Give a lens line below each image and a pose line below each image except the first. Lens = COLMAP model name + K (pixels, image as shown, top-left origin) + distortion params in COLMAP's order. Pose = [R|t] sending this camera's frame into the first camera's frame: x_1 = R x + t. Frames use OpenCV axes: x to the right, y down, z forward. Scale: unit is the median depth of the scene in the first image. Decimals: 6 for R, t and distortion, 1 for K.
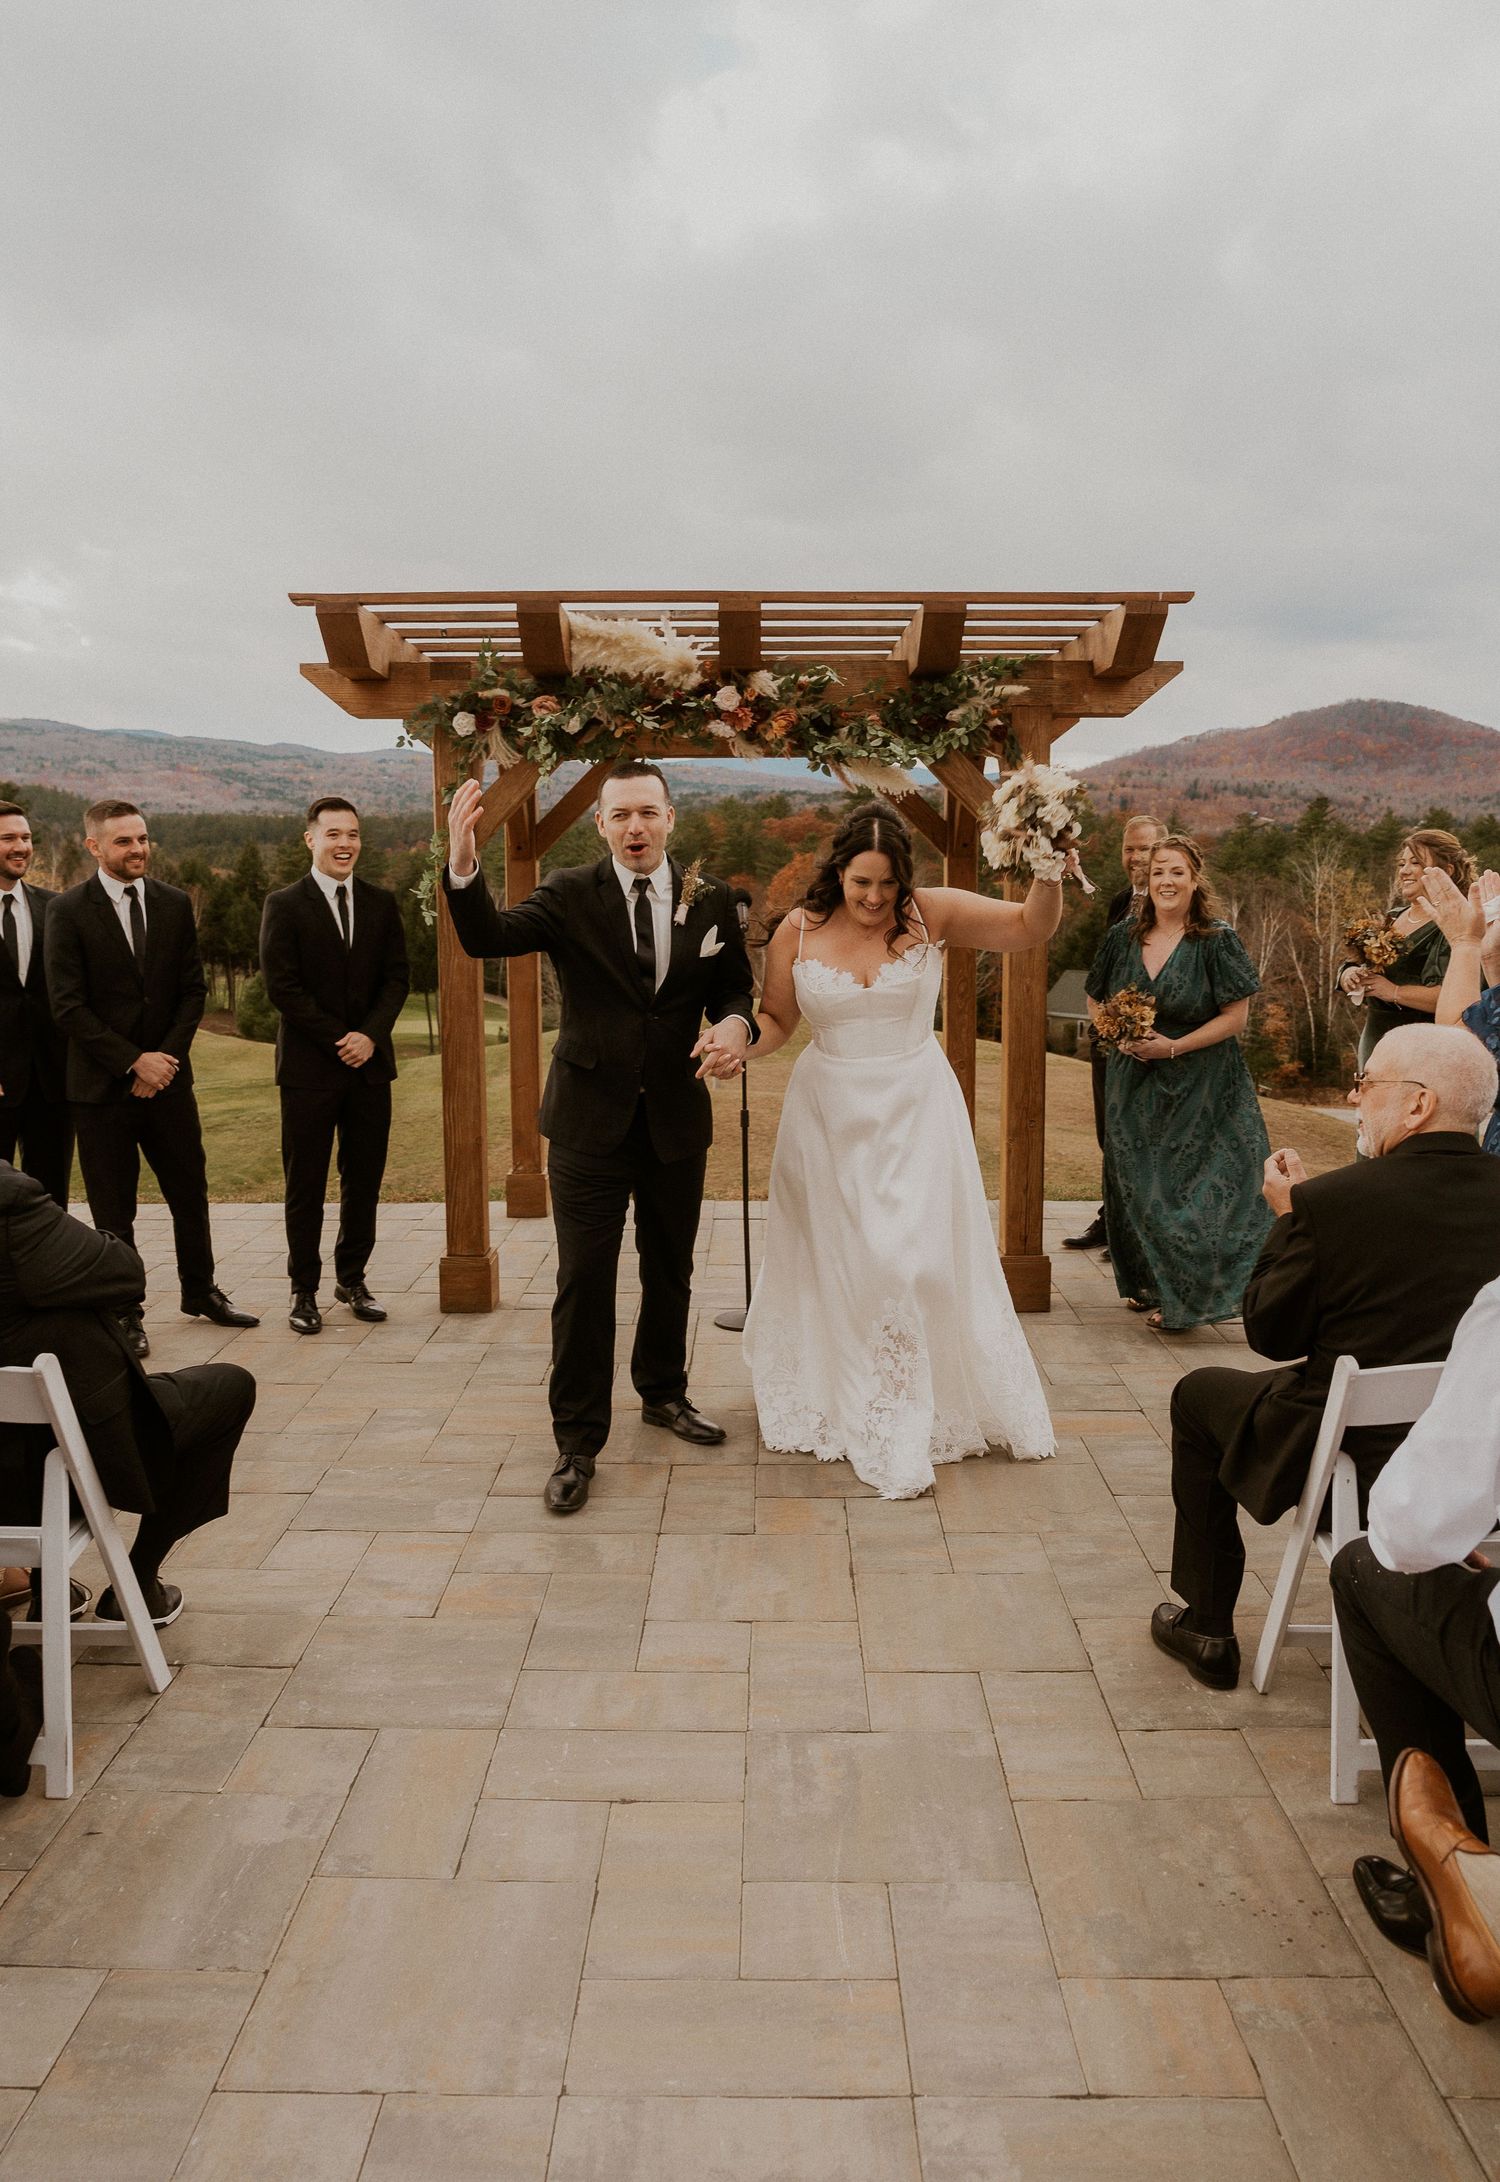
lens RADIAL K [[2327.9, 0, 756.6], [0, 2327.9, 1096.8], [0, 0, 1]] dist [-0.058217, 0.000000]
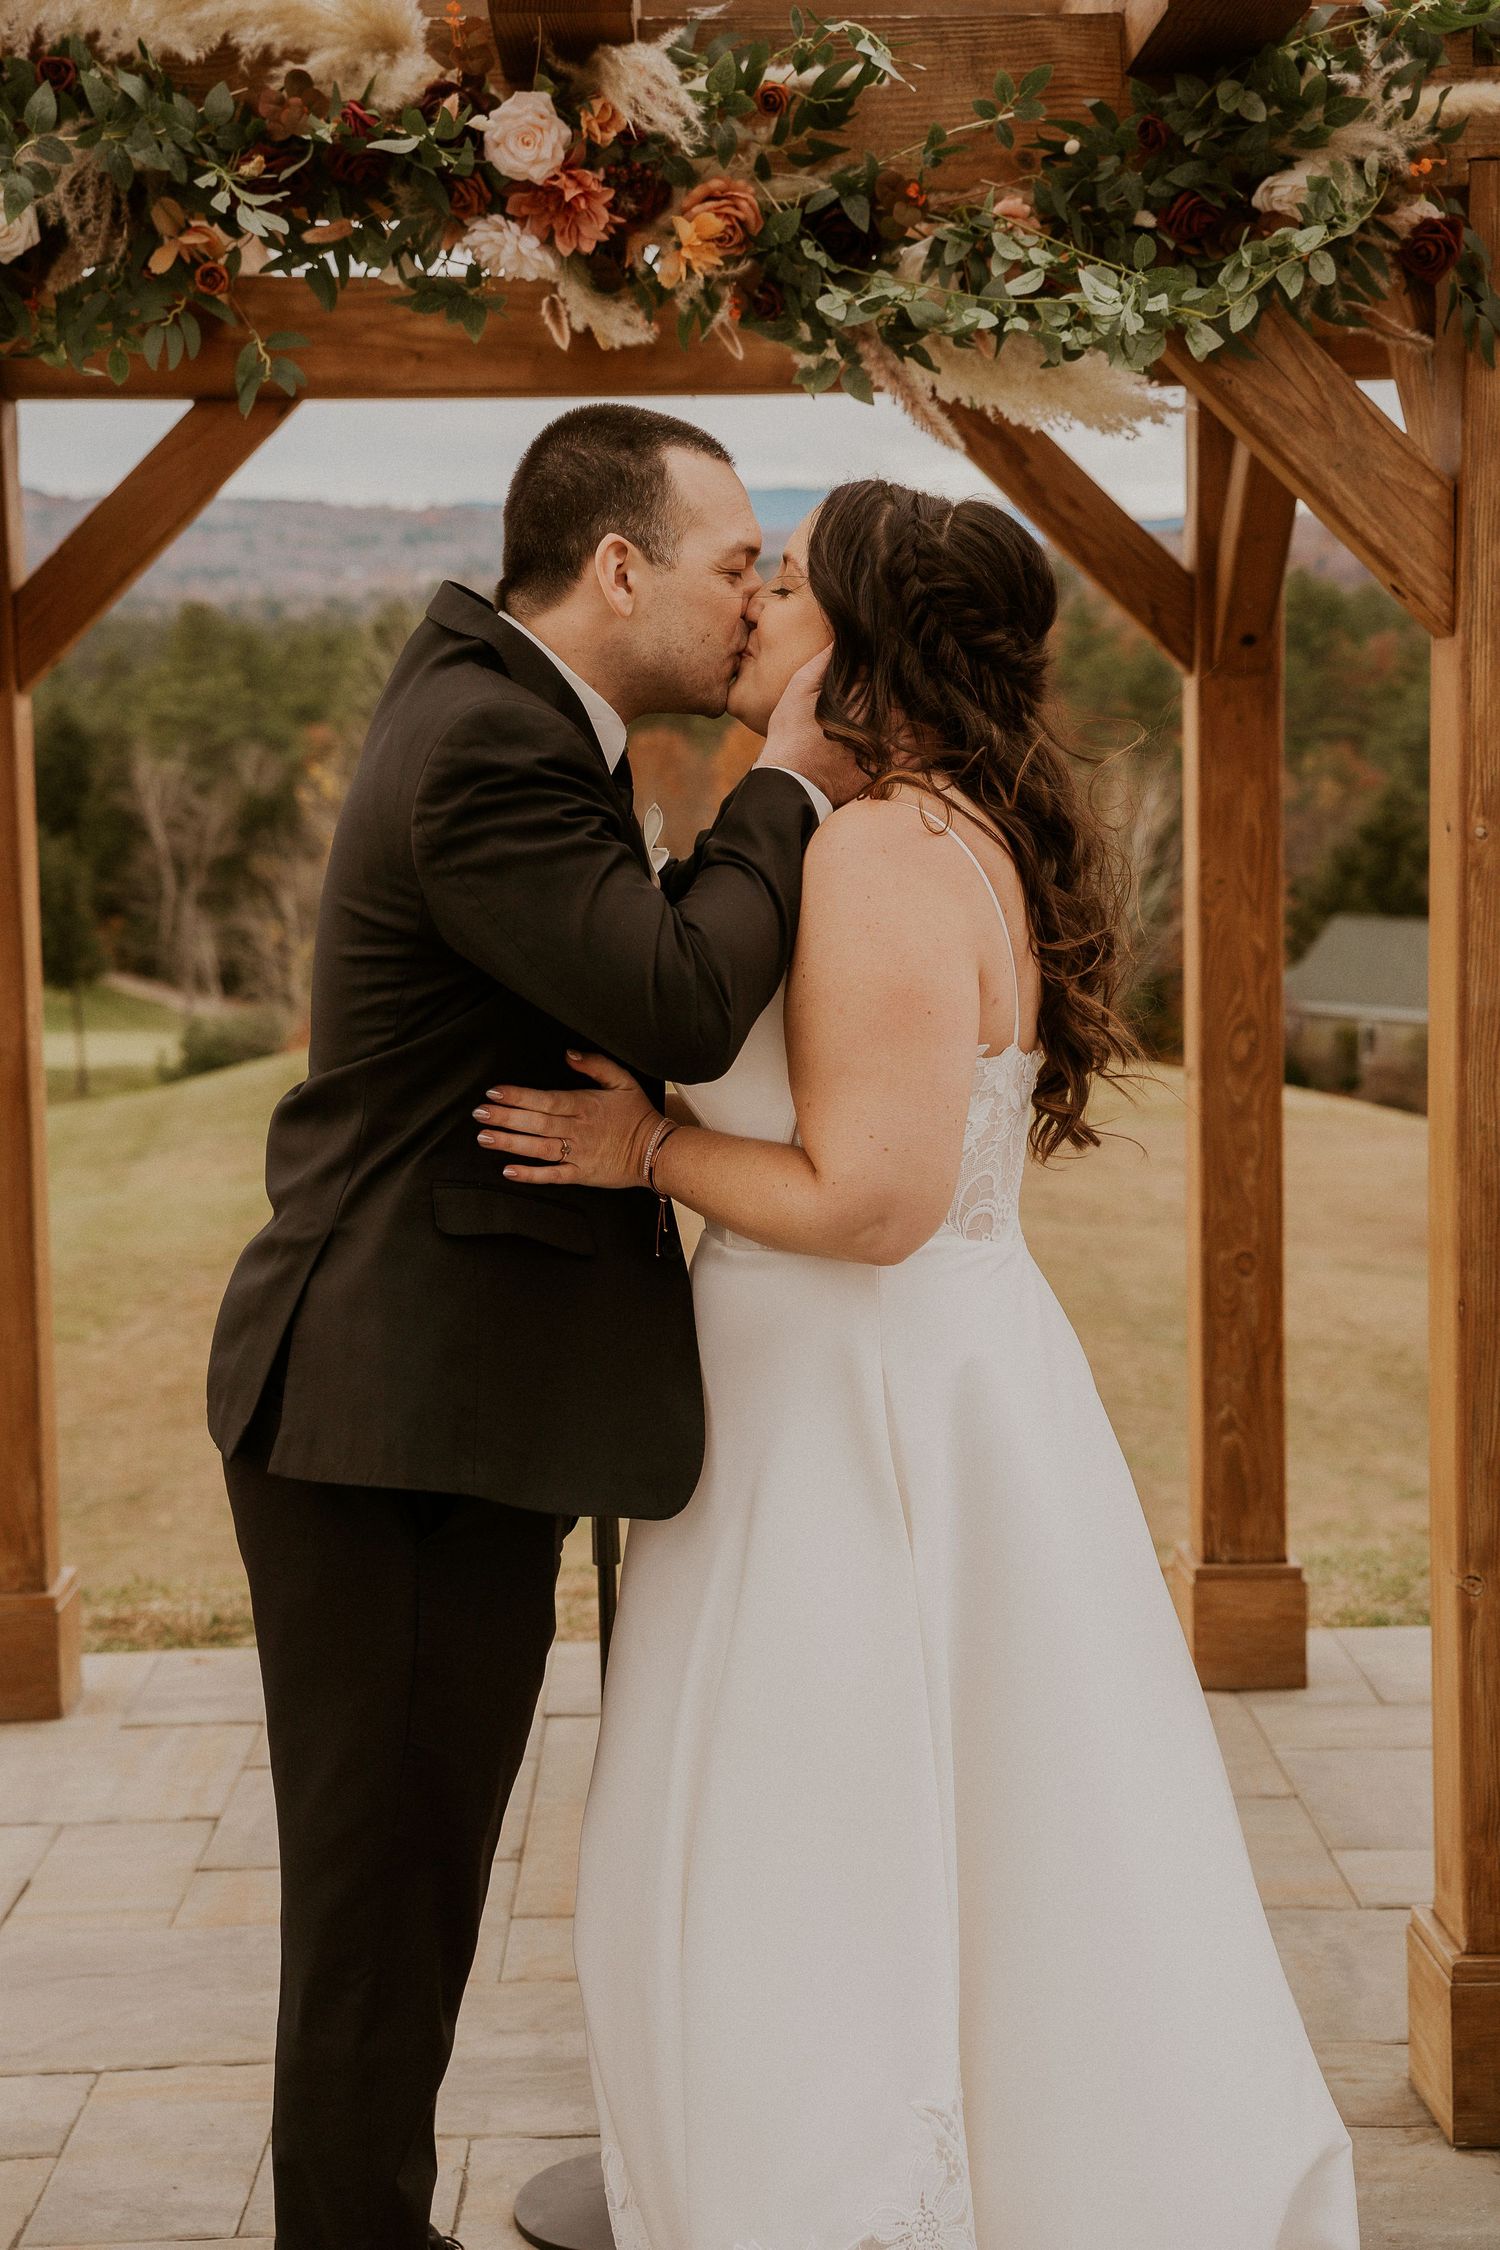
lens RADIAL K [[3705.0, 0, 779.0], [0, 3705.0, 1058.3], [0, 0, 1]] dist [0.301546, 0.000000]
pose [[0.999713, -0.015499, 0.018258, 0.009331], [0.015599, 0.999864, -0.005324, -0.050335], [-0.018173, 0.005607, 0.999819, 0.512968]]
